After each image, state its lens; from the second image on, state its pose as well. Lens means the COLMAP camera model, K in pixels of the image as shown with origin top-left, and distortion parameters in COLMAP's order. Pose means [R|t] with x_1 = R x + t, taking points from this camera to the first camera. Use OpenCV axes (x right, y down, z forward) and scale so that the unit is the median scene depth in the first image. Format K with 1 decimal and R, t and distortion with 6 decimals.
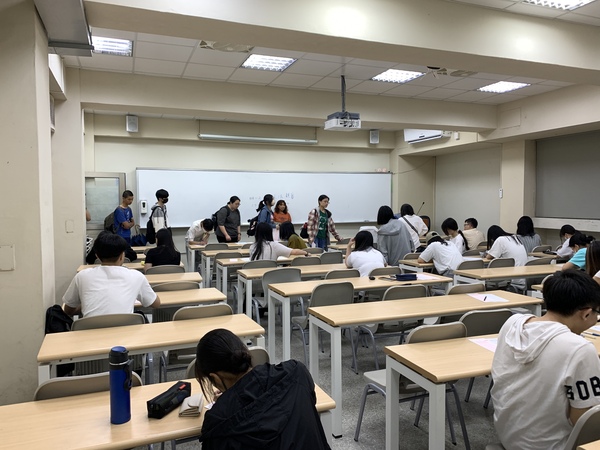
lens RADIAL K [[457.7, 0, 300.0], [0, 457.7, 225.0], [0, 0, 1]] dist [0.009466, -0.001932]
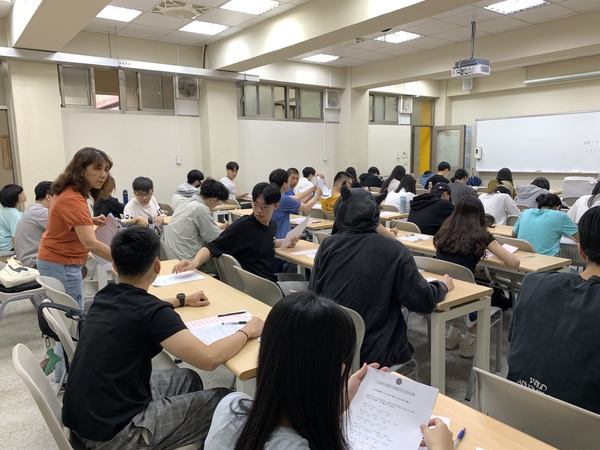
lens RADIAL K [[457.7, 0, 300.0], [0, 457.7, 225.0], [0, 0, 1]] dist [0.009466, -0.001932]
pose [[0.267956, 0.151548, -0.951437, 0.742657], [-0.035992, 0.988436, 0.147305, -0.015292], [0.962759, -0.005227, 0.270312, 0.265153]]
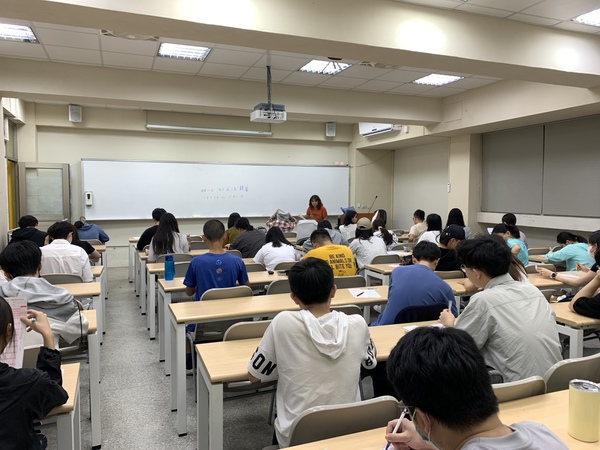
lens RADIAL K [[457.7, 0, 300.0], [0, 457.7, 225.0], [0, 0, 1]] dist [0.009466, -0.001932]
pose [[0.999925, 0.006937, 0.010142, 0.112547], [-0.007088, 0.999863, 0.014976, -0.000616], [-0.010037, -0.015046, 0.999836, 0.009147]]
